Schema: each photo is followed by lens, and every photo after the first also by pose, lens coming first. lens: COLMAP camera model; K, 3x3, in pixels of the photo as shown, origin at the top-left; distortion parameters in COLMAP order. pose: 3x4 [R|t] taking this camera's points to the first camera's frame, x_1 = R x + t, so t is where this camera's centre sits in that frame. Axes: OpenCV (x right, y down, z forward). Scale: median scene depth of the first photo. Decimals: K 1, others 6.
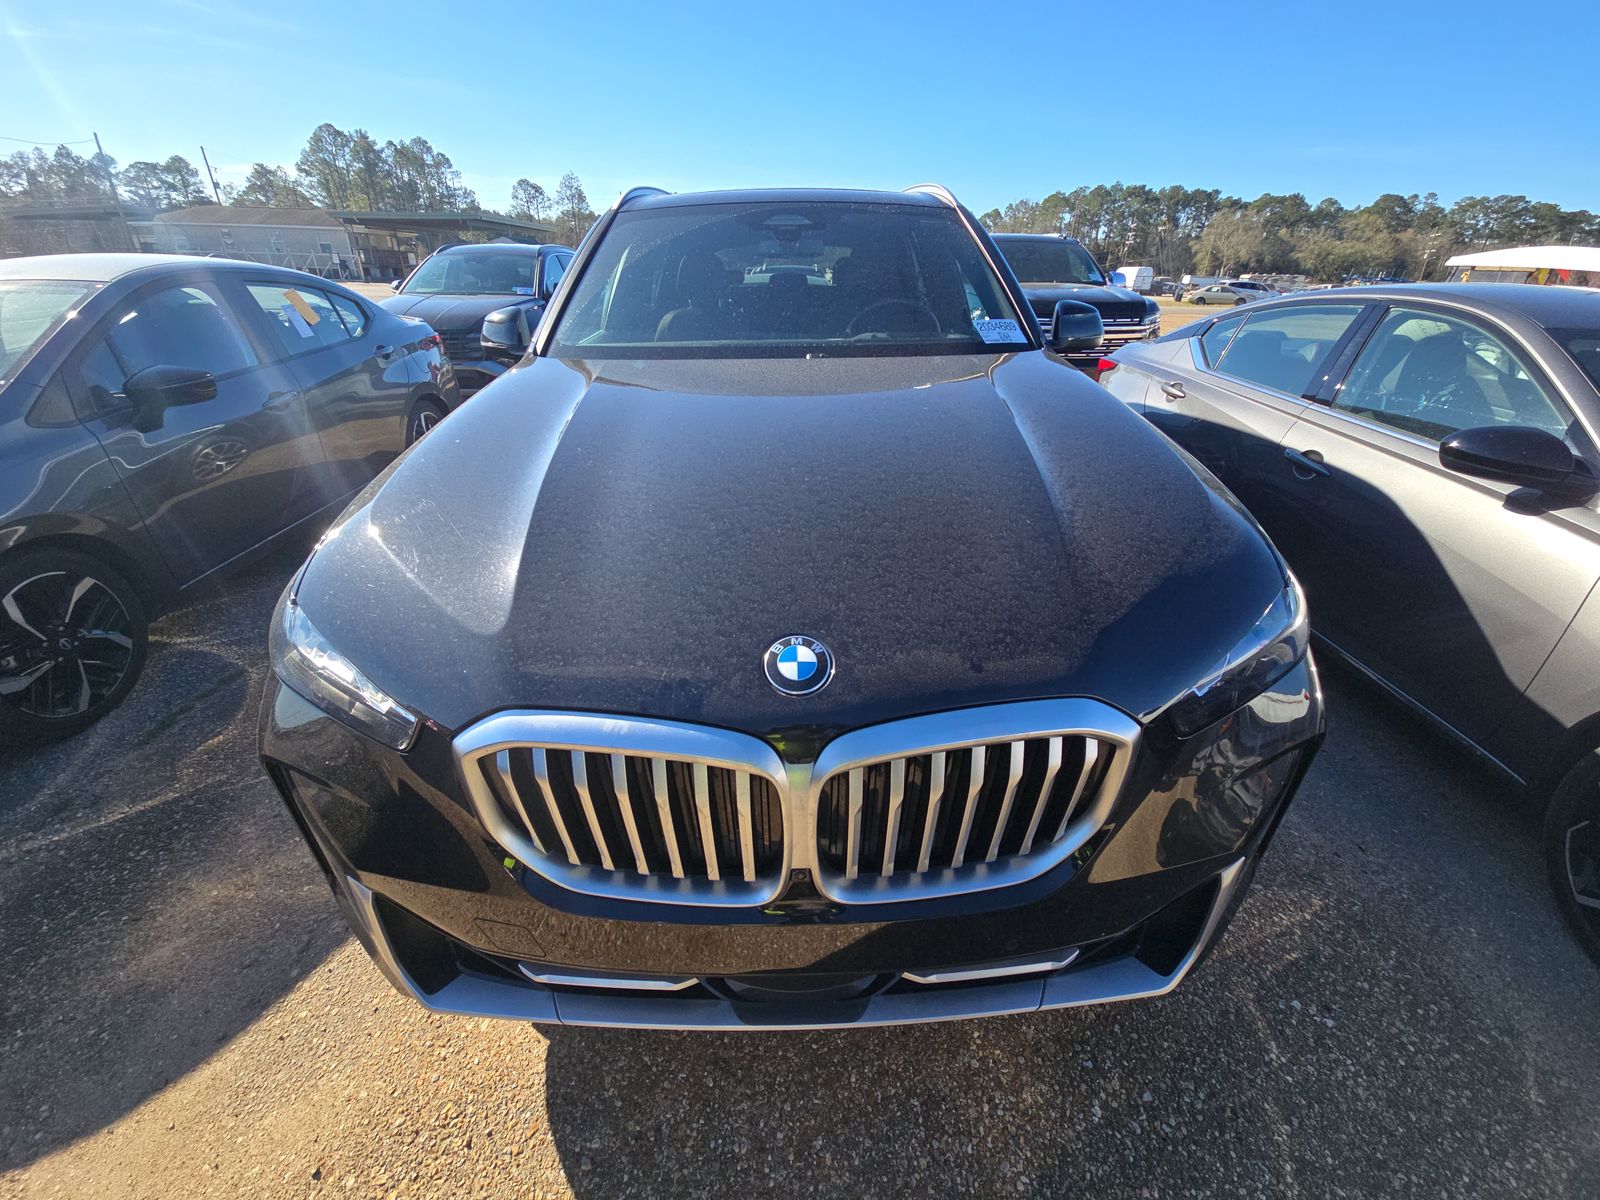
lens RADIAL K [[636.7, 0, 800.0], [0, 636.7, 600.0], [0, 0, 1]] dist [0.034070, -0.023656]
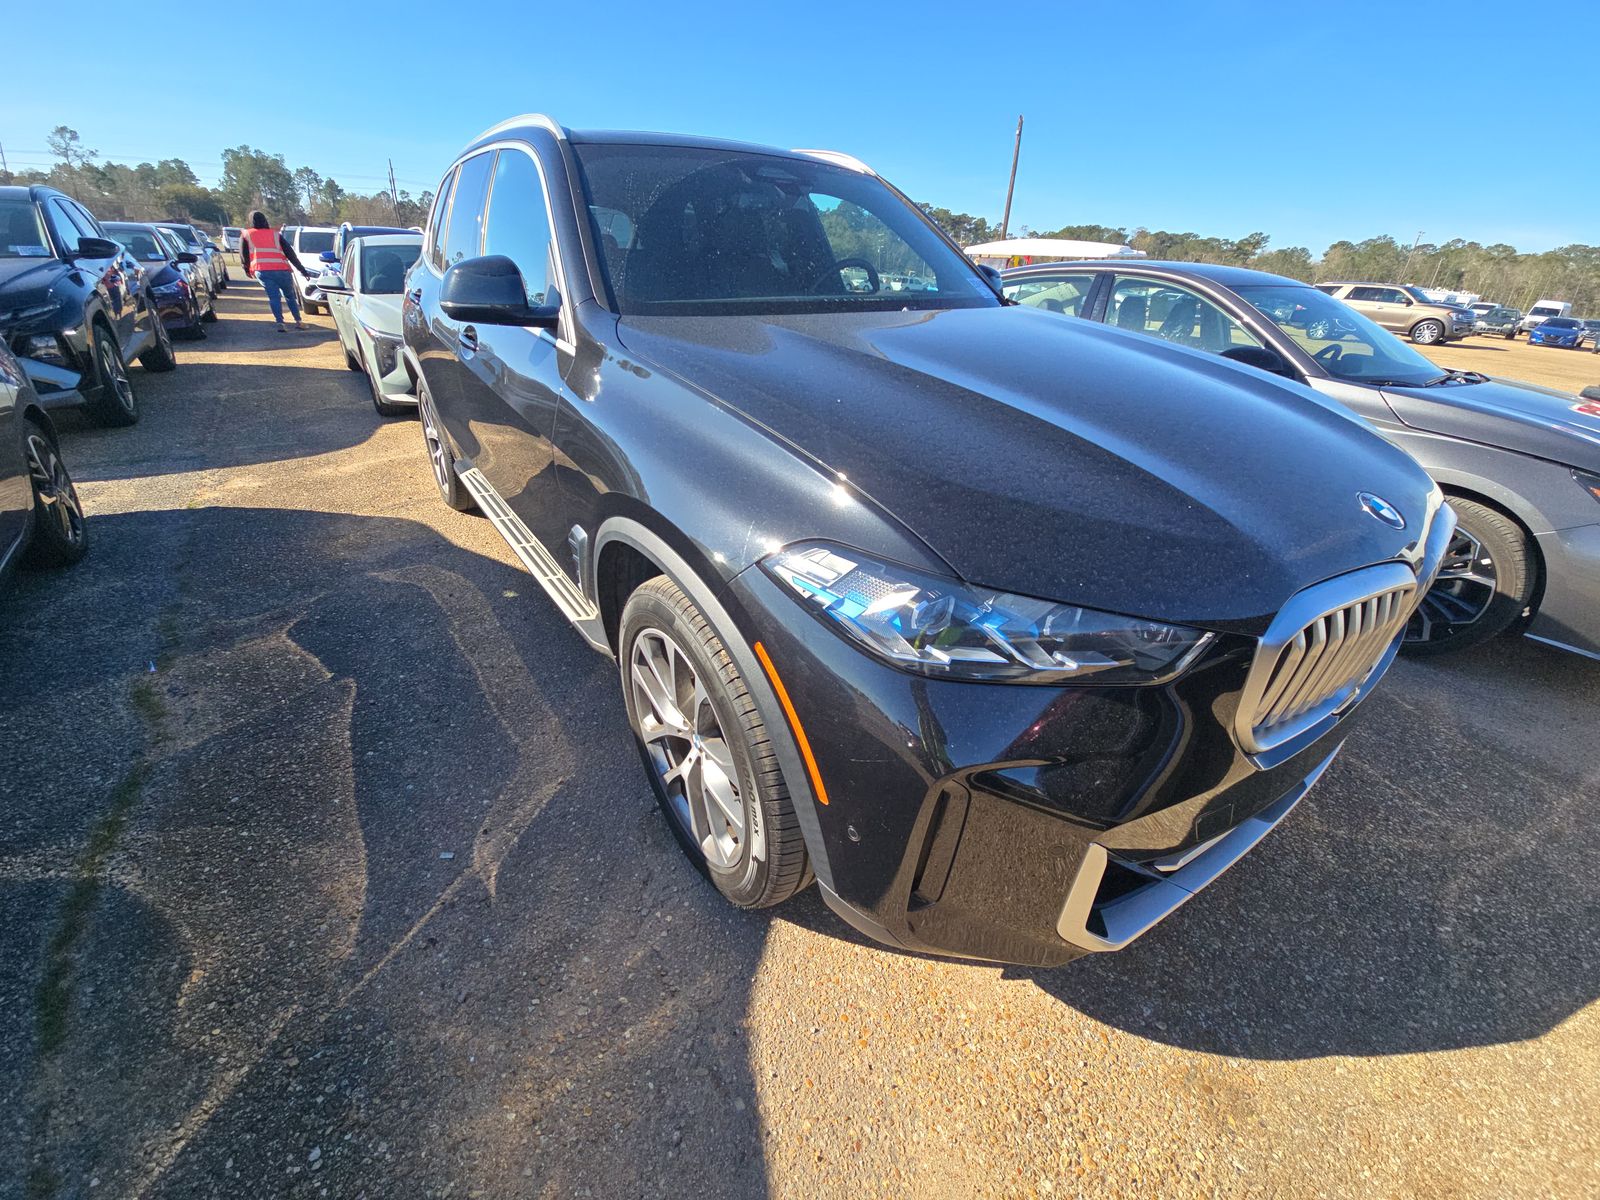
lens RADIAL K [[636.7, 0, 800.0], [0, 636.7, 600.0], [0, 0, 1]] dist [0.034070, -0.023656]
pose [[0.822810, -0.247185, 0.511745, -0.872230], [0.232472, 0.968067, 0.093819, -0.069466], [-0.518594, 0.041772, 0.854000, 0.232974]]
